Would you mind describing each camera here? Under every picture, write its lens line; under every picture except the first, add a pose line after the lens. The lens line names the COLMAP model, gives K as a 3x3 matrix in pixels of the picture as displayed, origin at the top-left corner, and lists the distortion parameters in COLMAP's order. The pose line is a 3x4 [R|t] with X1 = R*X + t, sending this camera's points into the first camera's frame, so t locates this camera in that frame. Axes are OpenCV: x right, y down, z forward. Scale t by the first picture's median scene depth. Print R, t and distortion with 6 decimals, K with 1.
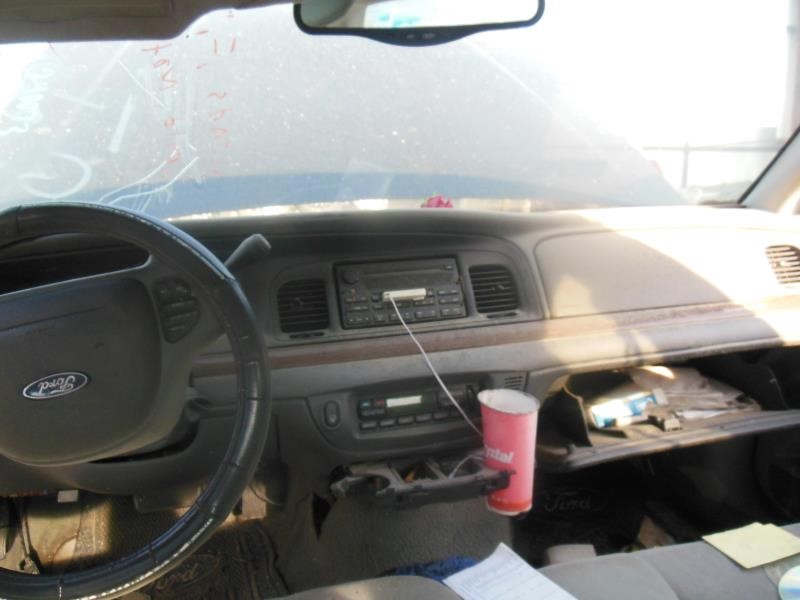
lens RADIAL K [[584.8, 0, 398.0], [0, 584.8, 299.1], [0, 0, 1]] dist [0.000035, 0.007710]
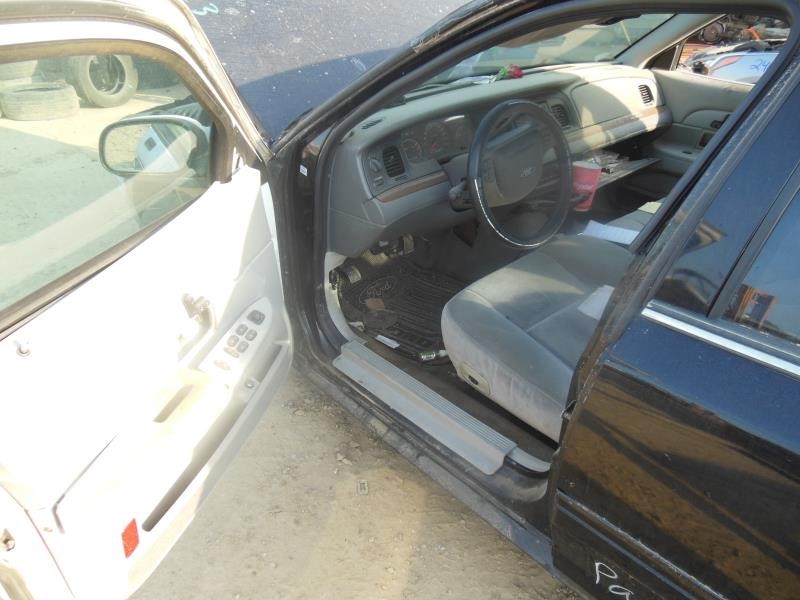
lens RADIAL K [[584.8, 0, 398.0], [0, 584.8, 299.1], [0, 0, 1]] dist [0.000035, 0.007710]
pose [[0.863449, -0.219712, 0.454074, -1.457074], [0.054754, 0.935663, 0.348620, -0.169396], [-0.501456, -0.276154, 0.819927, -0.643685]]
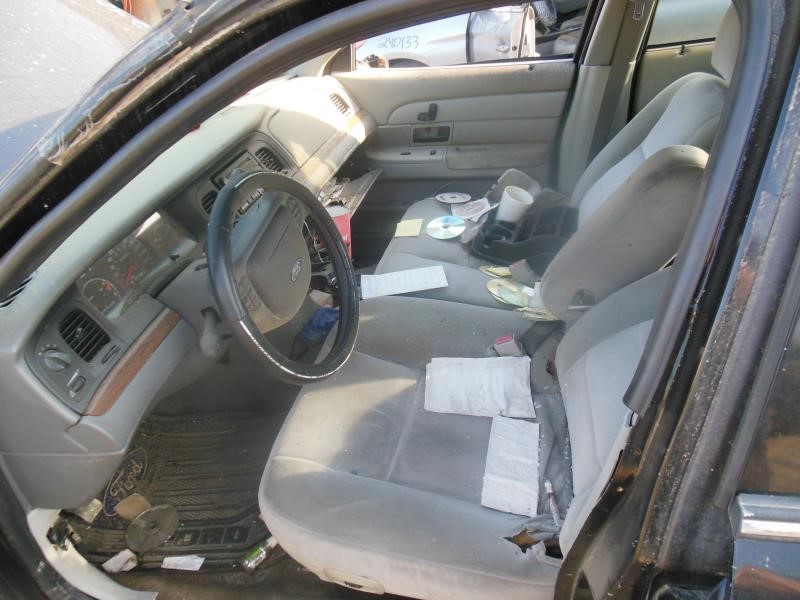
lens RADIAL K [[614.8, 0, 399.7], [0, 614.8, 314.4], [0, 0, 1]] dist [-0.113019, 0.129701]
pose [[0.415585, -0.497406, 0.761496, -1.161200], [0.266001, 0.867081, 0.421205, -0.262015], [-0.869789, 0.027512, 0.492656, -0.128077]]
